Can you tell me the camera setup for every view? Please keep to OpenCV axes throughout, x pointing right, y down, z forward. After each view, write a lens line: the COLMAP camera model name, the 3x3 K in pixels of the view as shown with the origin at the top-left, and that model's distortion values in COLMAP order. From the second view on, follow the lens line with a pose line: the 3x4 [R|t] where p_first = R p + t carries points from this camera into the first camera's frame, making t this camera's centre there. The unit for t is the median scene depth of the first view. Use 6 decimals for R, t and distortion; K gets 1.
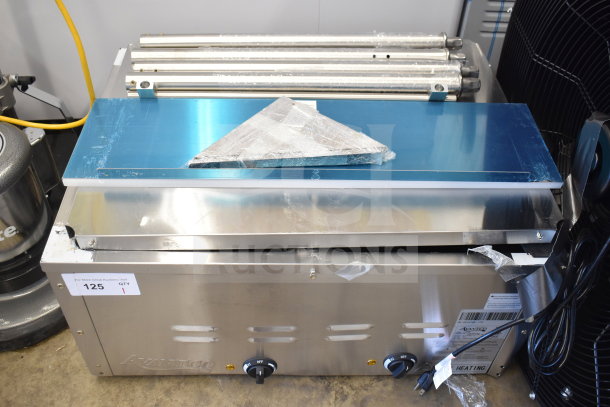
lens RADIAL K [[594.6, 0, 305.0], [0, 594.6, 203.5], [0, 0, 1]] dist [-0.006605, 0.008629]
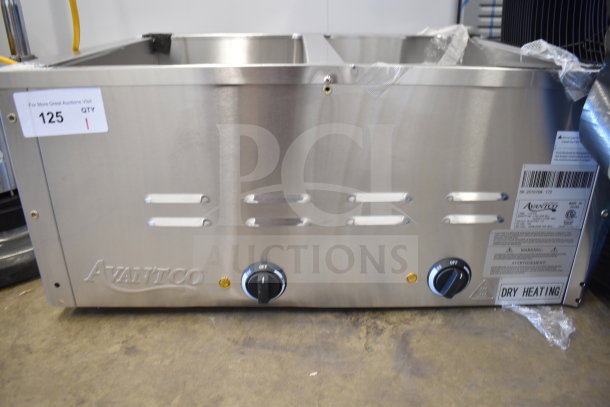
lens RADIAL K [[484.1, 0, 305.0], [0, 484.1, 203.5], [0, 0, 1]] dist [-0.063709, -0.002238]
pose [[0.998968, -0.034299, -0.029790, -0.002022], [0.020428, 0.924841, -0.379804, 0.406104], [0.040578, 0.378804, 0.924587, 0.389267]]
